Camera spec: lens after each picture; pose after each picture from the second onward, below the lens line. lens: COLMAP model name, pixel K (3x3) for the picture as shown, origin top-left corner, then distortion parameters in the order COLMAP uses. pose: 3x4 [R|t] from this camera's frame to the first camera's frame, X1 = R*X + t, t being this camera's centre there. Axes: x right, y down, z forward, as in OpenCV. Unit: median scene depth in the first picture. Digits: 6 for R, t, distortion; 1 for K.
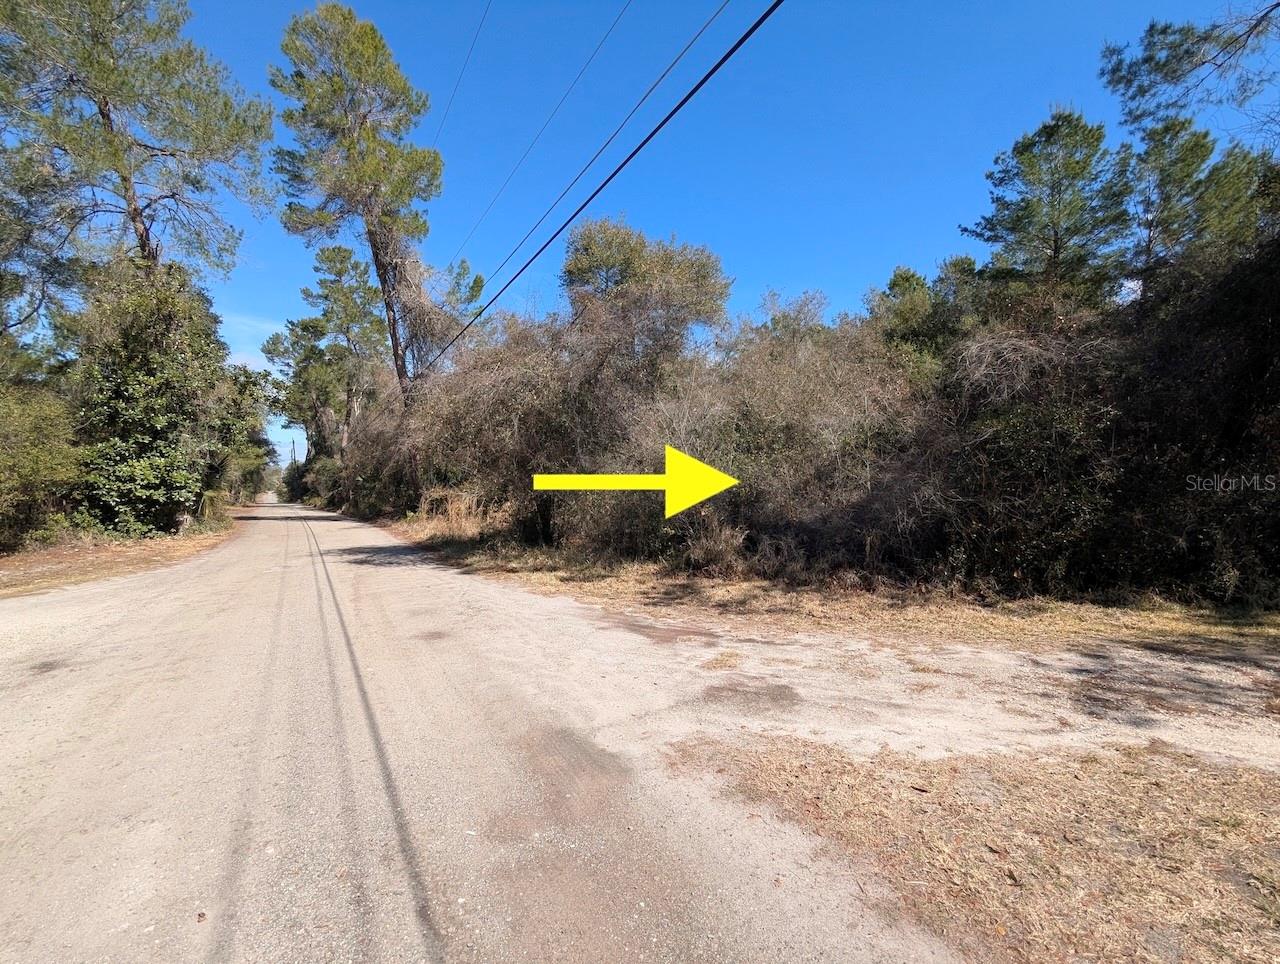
lens RADIAL K [[603.8, 0, 639.0], [0, 603.8, 478.8], [0, 0, 1]] dist [0.001690, 0.001212]
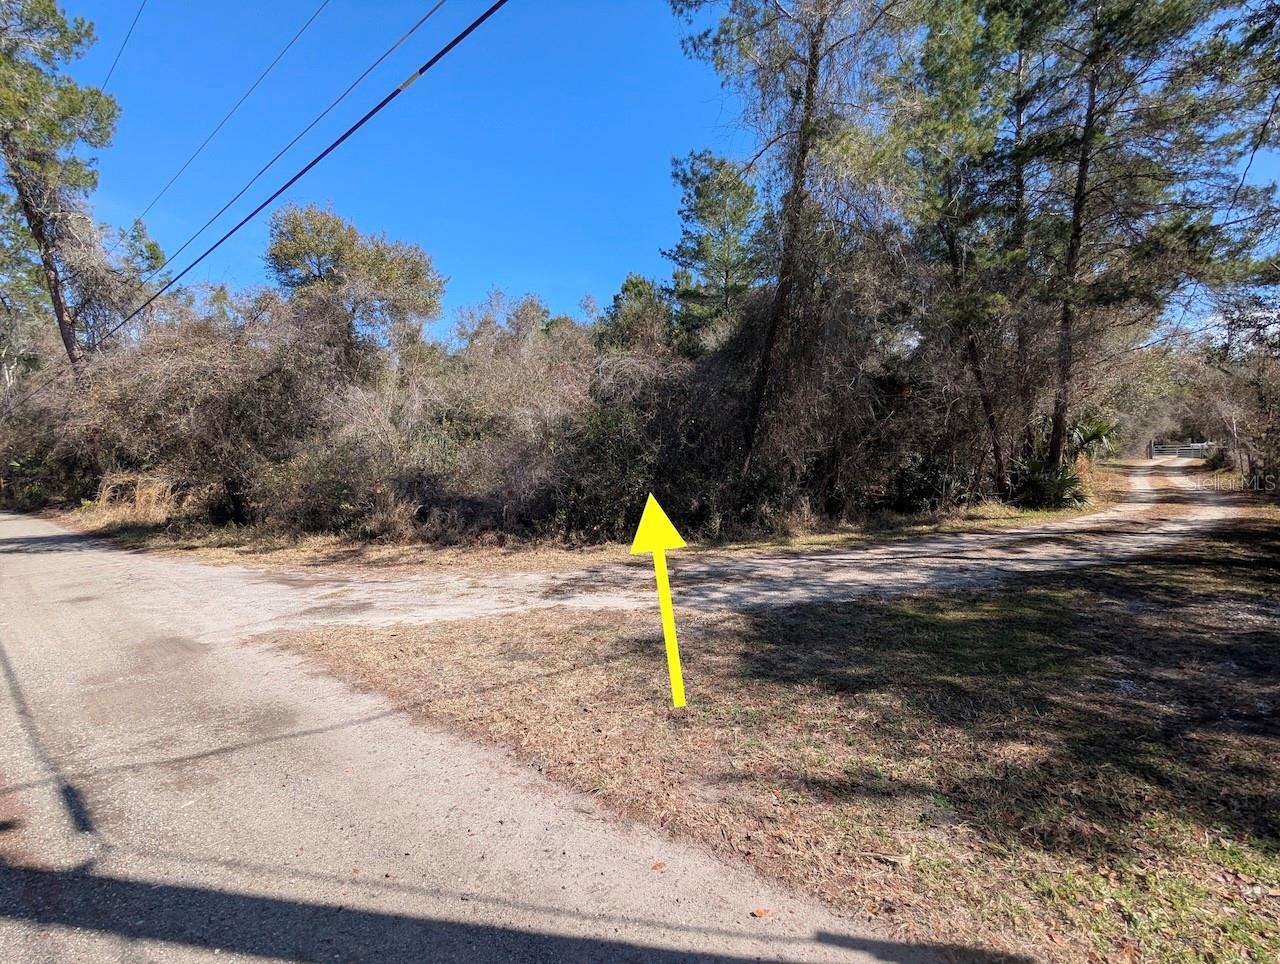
lens RADIAL K [[603.8, 0, 641.5], [0, 603.8, 486.9], [0, 0, 1]] dist [0.001690, 0.001212]
pose [[0.935712, -0.018518, 0.352278, 0.132452], [0.003763, 0.999088, 0.042524, -0.000448], [-0.352744, -0.038464, 0.934929, -0.231817]]
